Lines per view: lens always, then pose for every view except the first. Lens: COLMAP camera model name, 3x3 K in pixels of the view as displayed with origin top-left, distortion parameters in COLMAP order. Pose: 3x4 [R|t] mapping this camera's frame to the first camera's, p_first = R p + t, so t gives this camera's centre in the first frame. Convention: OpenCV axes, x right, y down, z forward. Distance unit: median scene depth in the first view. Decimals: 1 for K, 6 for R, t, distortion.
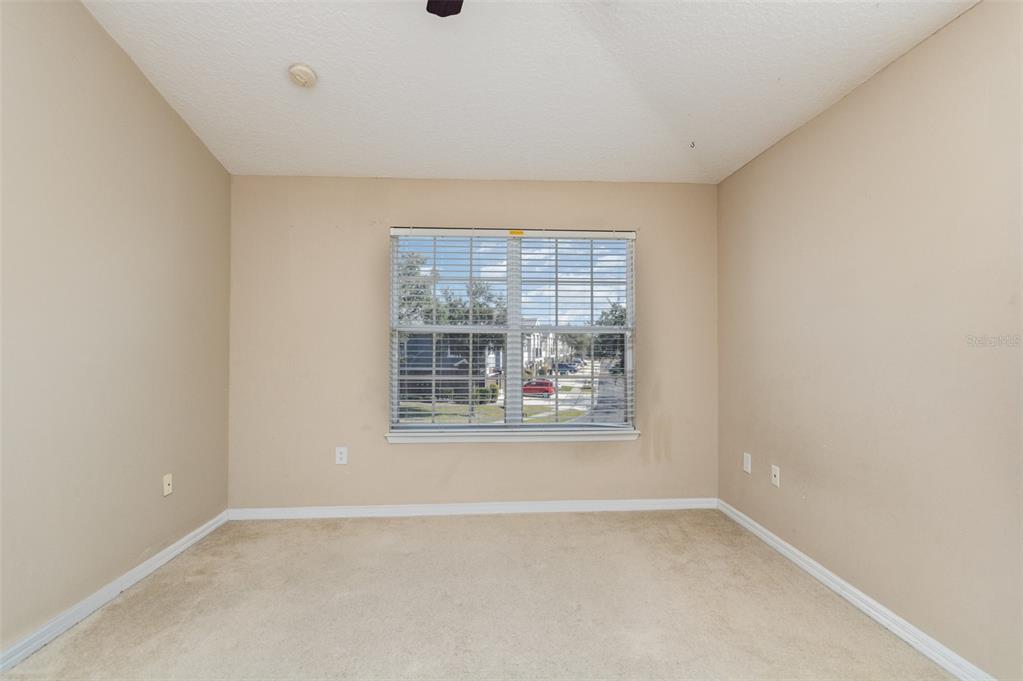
lens RADIAL K [[476.3, 0, 512.3], [0, 476.3, 341.8], [0, 0, 1]] dist [0.001622, 0.000704]
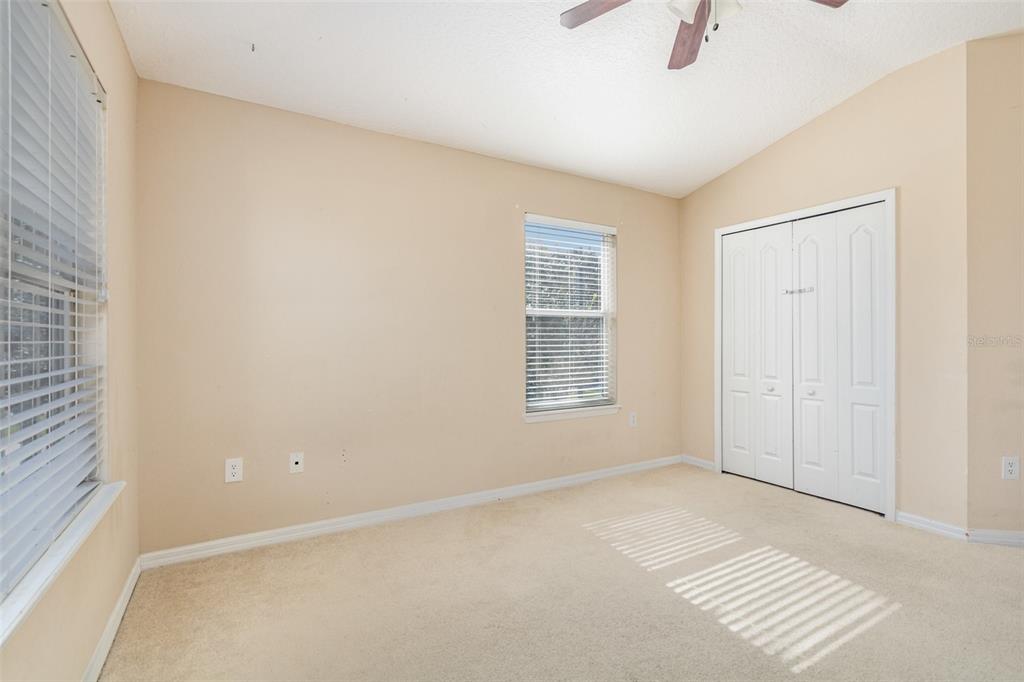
lens RADIAL K [[476.7, 0, 514.8], [0, 476.7, 340.3], [0, 0, 1]] dist [0.001622, 0.000704]
pose [[-0.456252, -0.000349, 0.889851, -0.420531], [-0.006529, 0.999974, -0.002955, 0.033111], [-0.889827, -0.007158, -0.456243, 0.904141]]
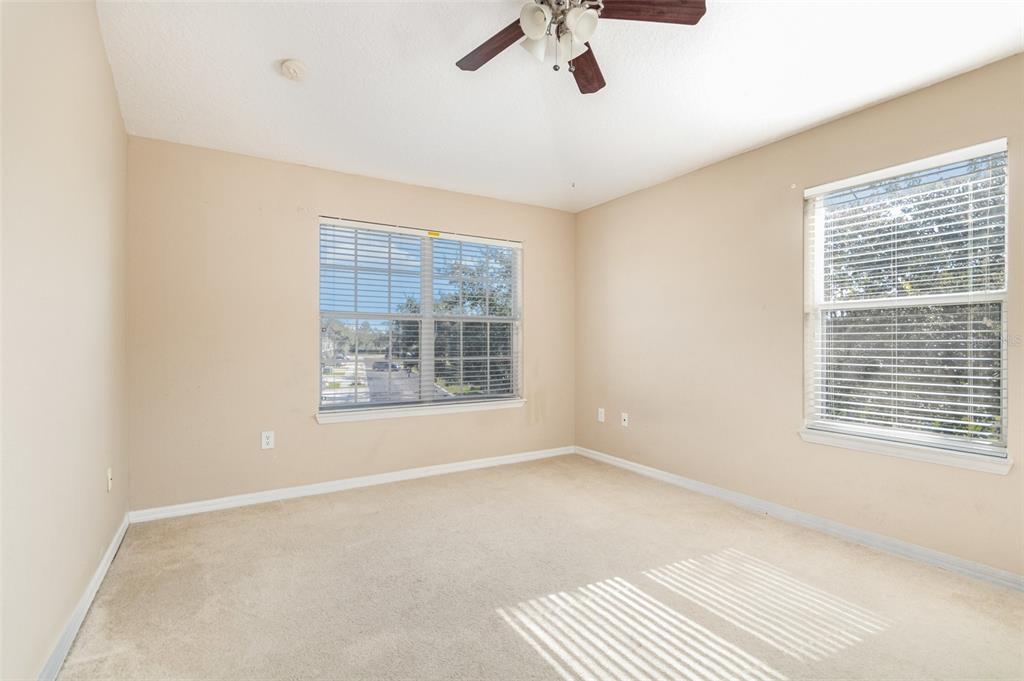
lens RADIAL K [[476.7, 0, 515.7], [0, 476.7, 342.2], [0, 0, 1]] dist [0.001622, 0.000704]
pose [[0.883456, -0.001677, 0.468512, -0.379064], [-0.003173, 0.999949, 0.009562, 0.023765], [-0.468504, -0.009934, 0.883405, -0.126413]]
